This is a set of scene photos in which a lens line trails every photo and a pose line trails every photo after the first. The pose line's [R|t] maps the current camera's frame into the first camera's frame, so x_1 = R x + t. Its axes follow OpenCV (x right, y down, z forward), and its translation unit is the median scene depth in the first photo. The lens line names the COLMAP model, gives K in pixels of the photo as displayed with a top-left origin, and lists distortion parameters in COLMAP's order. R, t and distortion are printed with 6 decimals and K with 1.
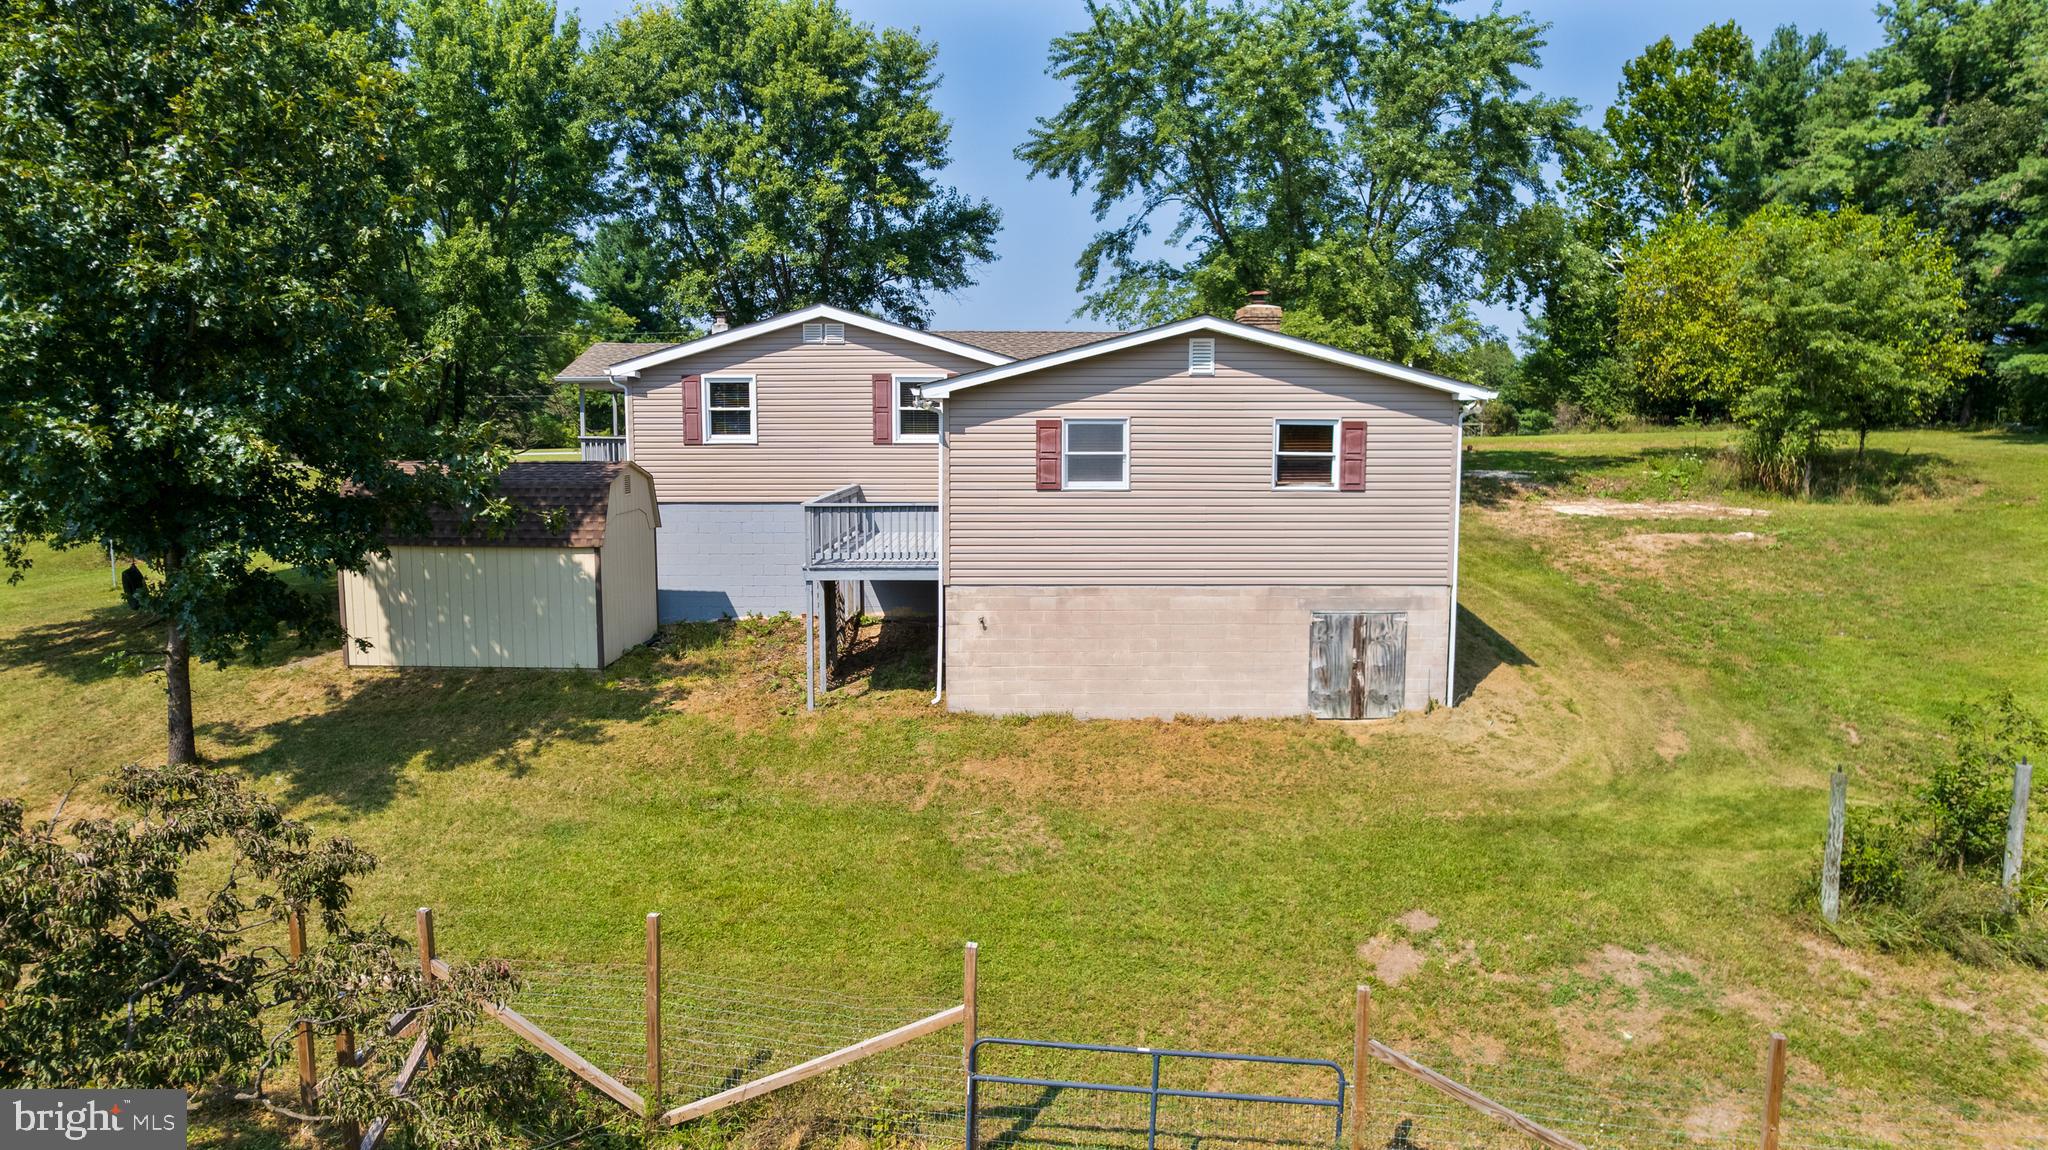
lens RADIAL K [[1335.2, 0, 1025.2], [0, 1335.2, 572.5], [0, 0, 1]] dist [-0.049649, 0.030976]
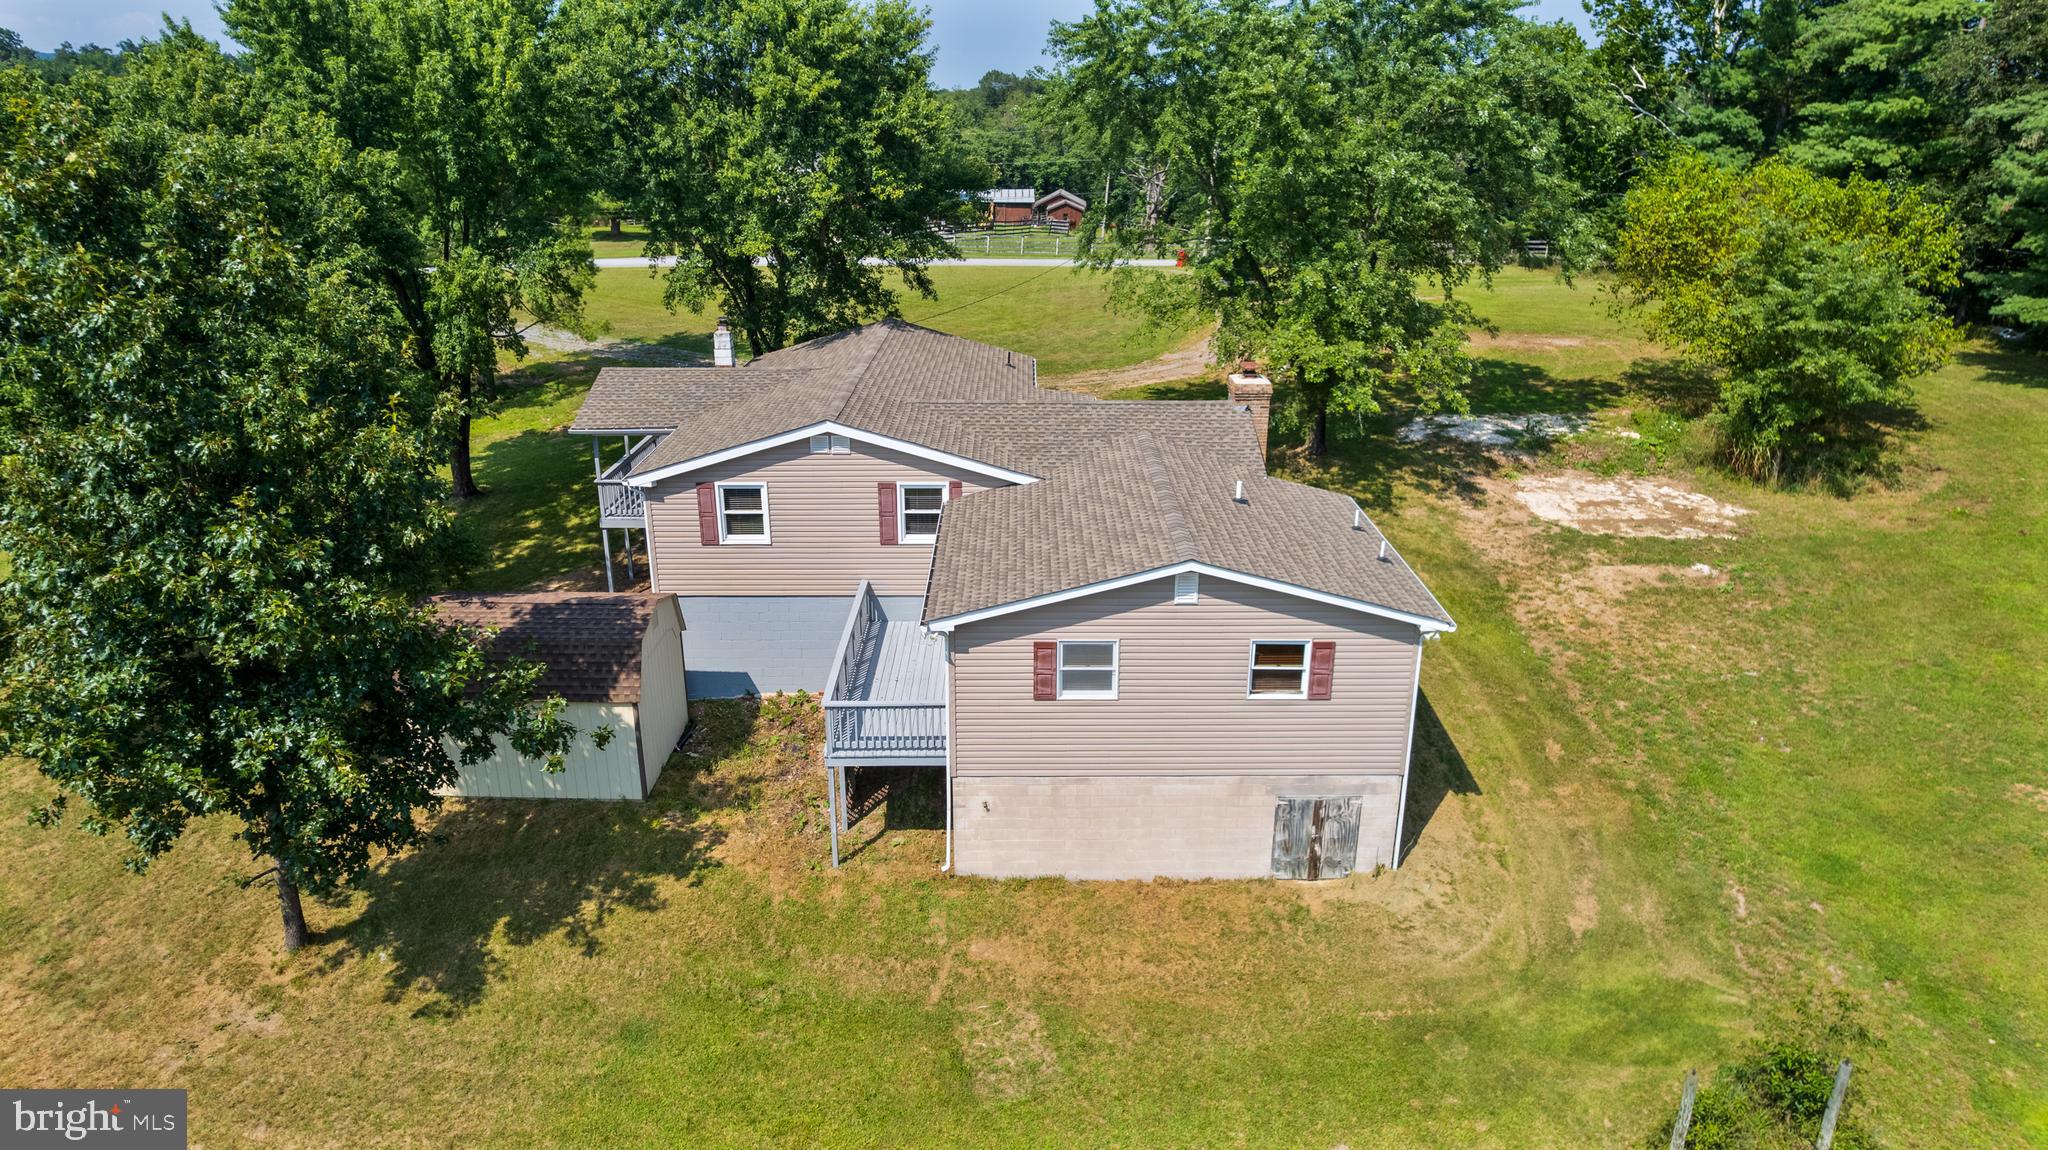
lens RADIAL K [[1335.2, 0, 1025.6], [0, 1335.2, 587.3], [0, 0, 1]] dist [-0.049649, 0.030976]
pose [[0.999995, 0.000346, 0.003262, -0.002047], [-0.001103, 0.972039, 0.234818, -0.403526], [-0.003090, -0.234820, 0.972034, -0.053733]]
